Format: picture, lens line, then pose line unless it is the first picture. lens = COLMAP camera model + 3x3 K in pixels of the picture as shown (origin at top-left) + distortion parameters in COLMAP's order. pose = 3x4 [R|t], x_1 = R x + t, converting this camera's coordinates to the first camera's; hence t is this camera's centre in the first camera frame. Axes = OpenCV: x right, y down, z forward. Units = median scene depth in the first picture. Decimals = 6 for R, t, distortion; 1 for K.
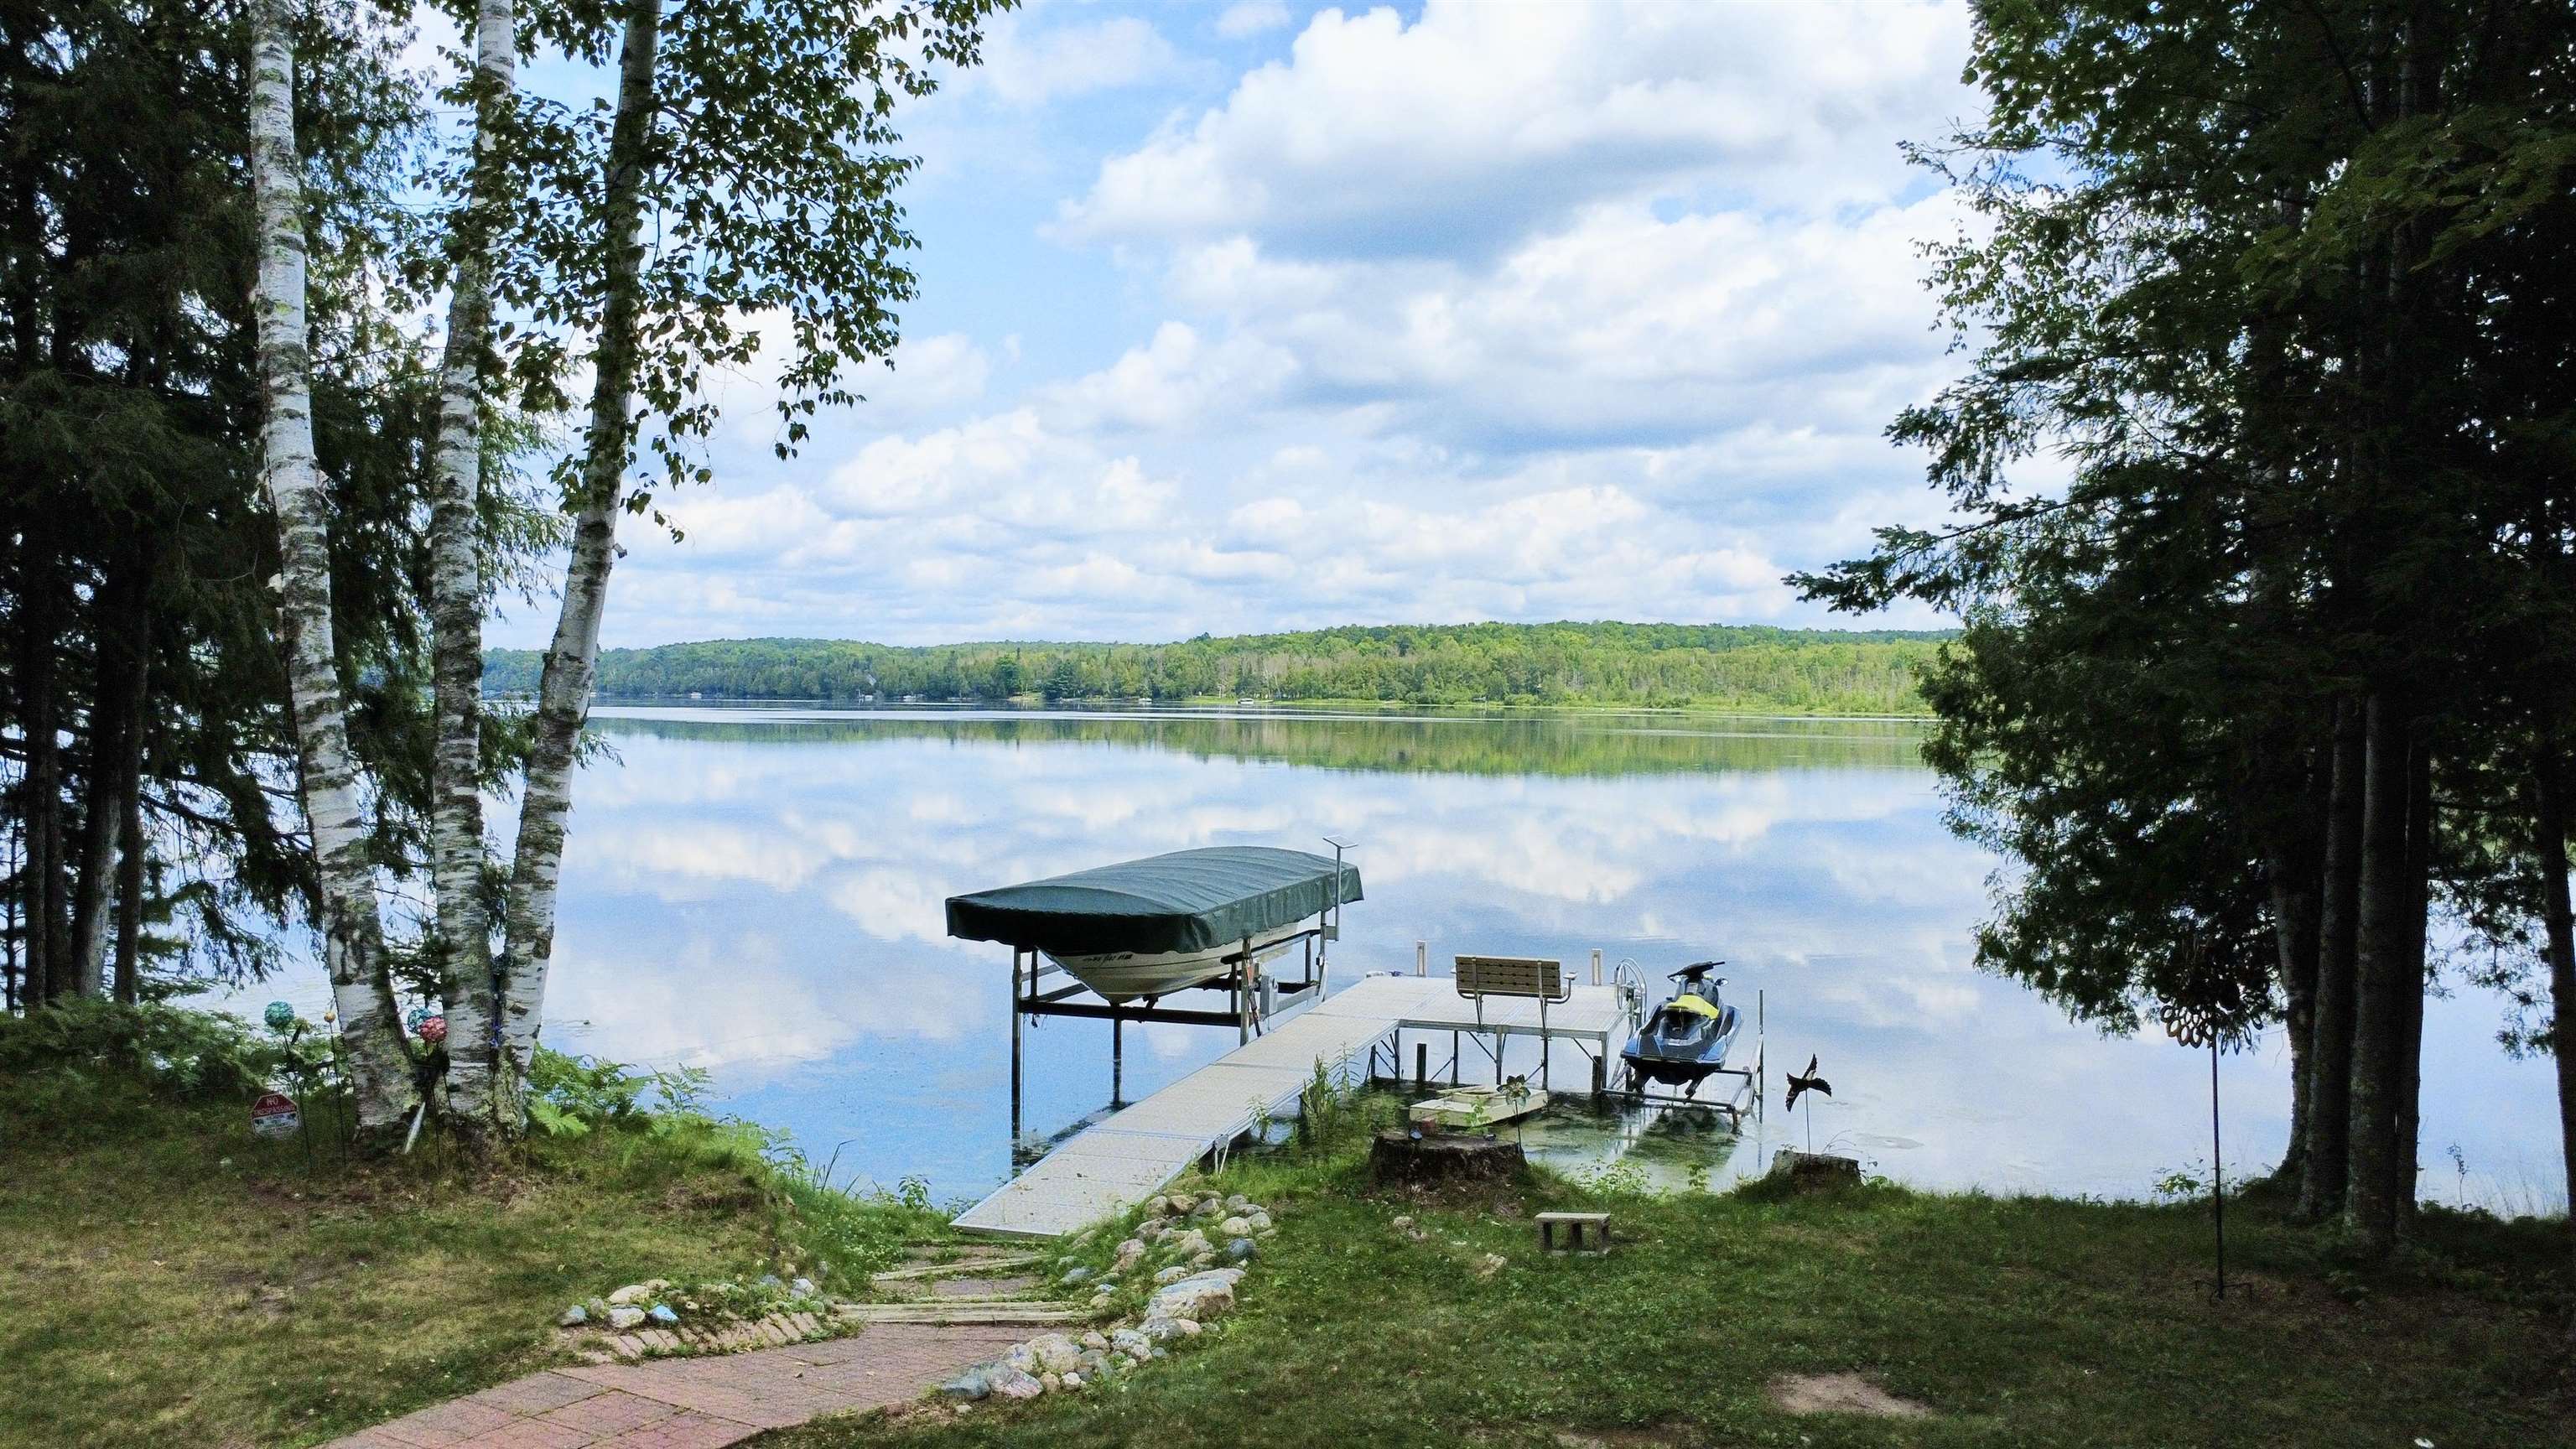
lens RADIAL K [[1865.8, 0, 1288.0], [0, 1865.8, 724.5], [0, 0, 1]] dist [0.005325, -0.002851]
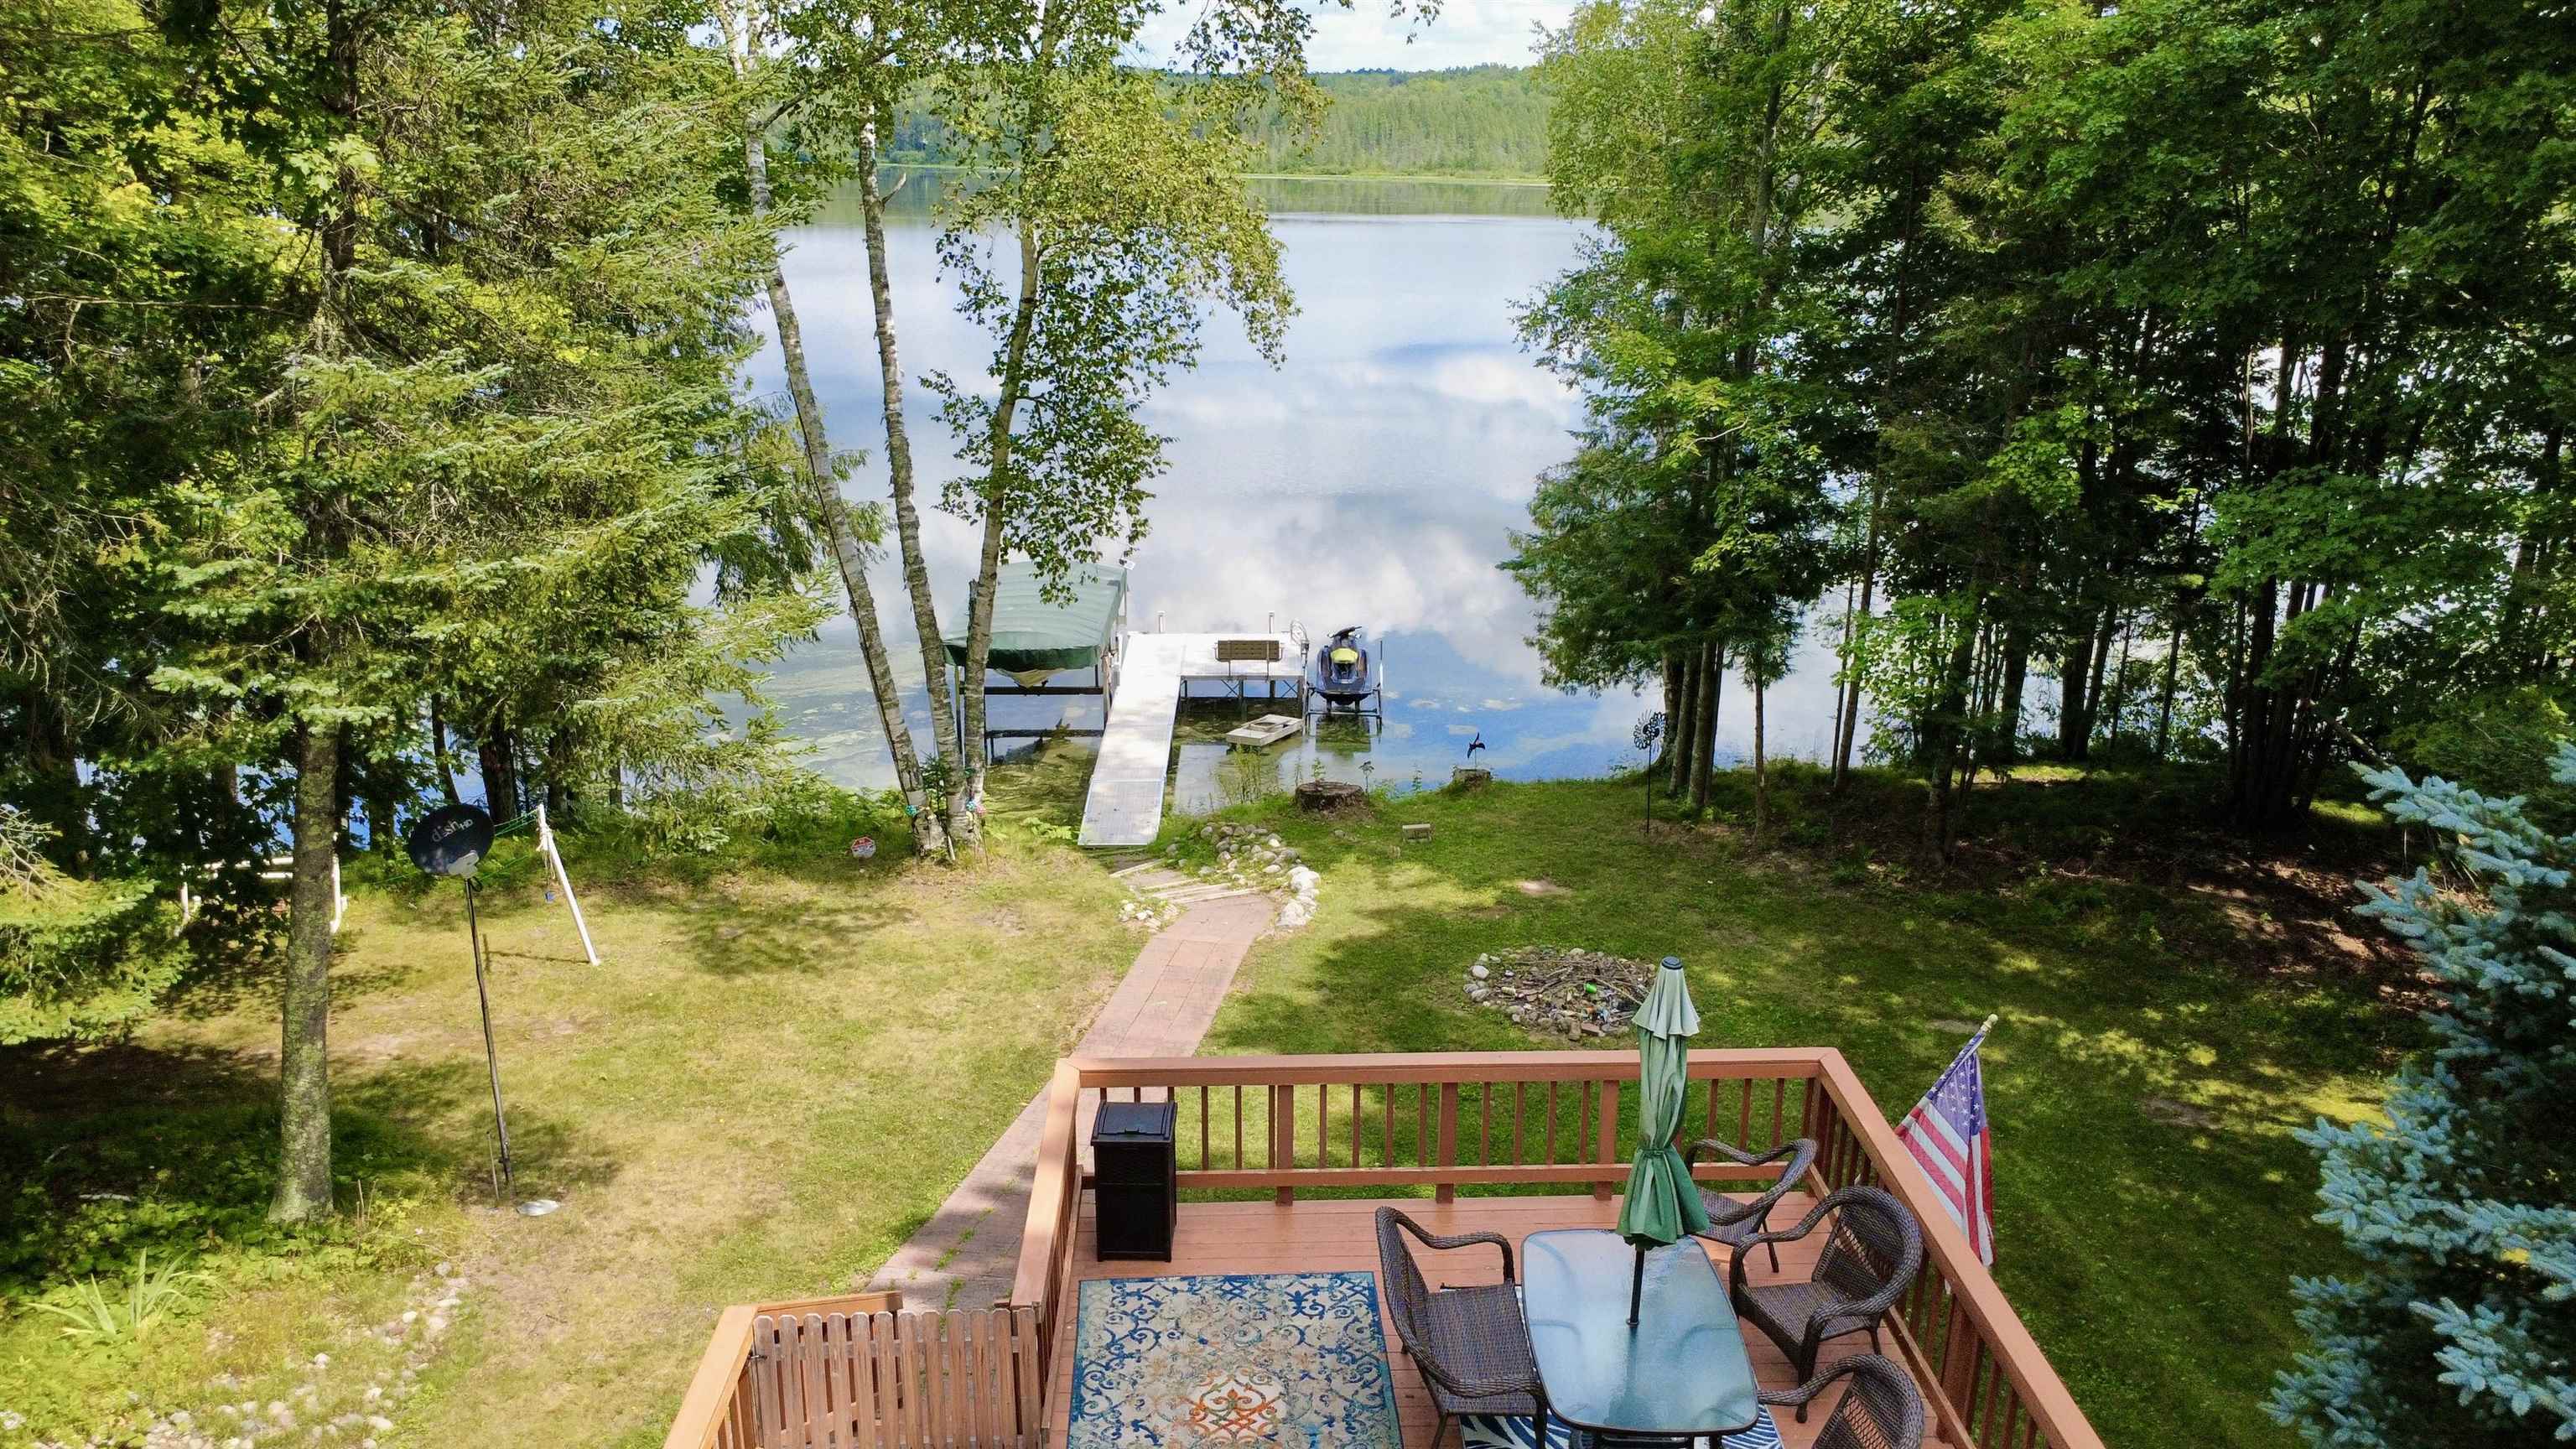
lens RADIAL K [[1865.8, 0, 1288.0], [0, 1865.8, 724.5], [0, 0, 1]] dist [0.005325, -0.002851]
pose [[0.951796, -0.096088, 0.291293, -0.468302], [0.011375, 0.960069, 0.279530, -0.367568], [-0.306521, -0.262742, 0.914883, -0.777404]]
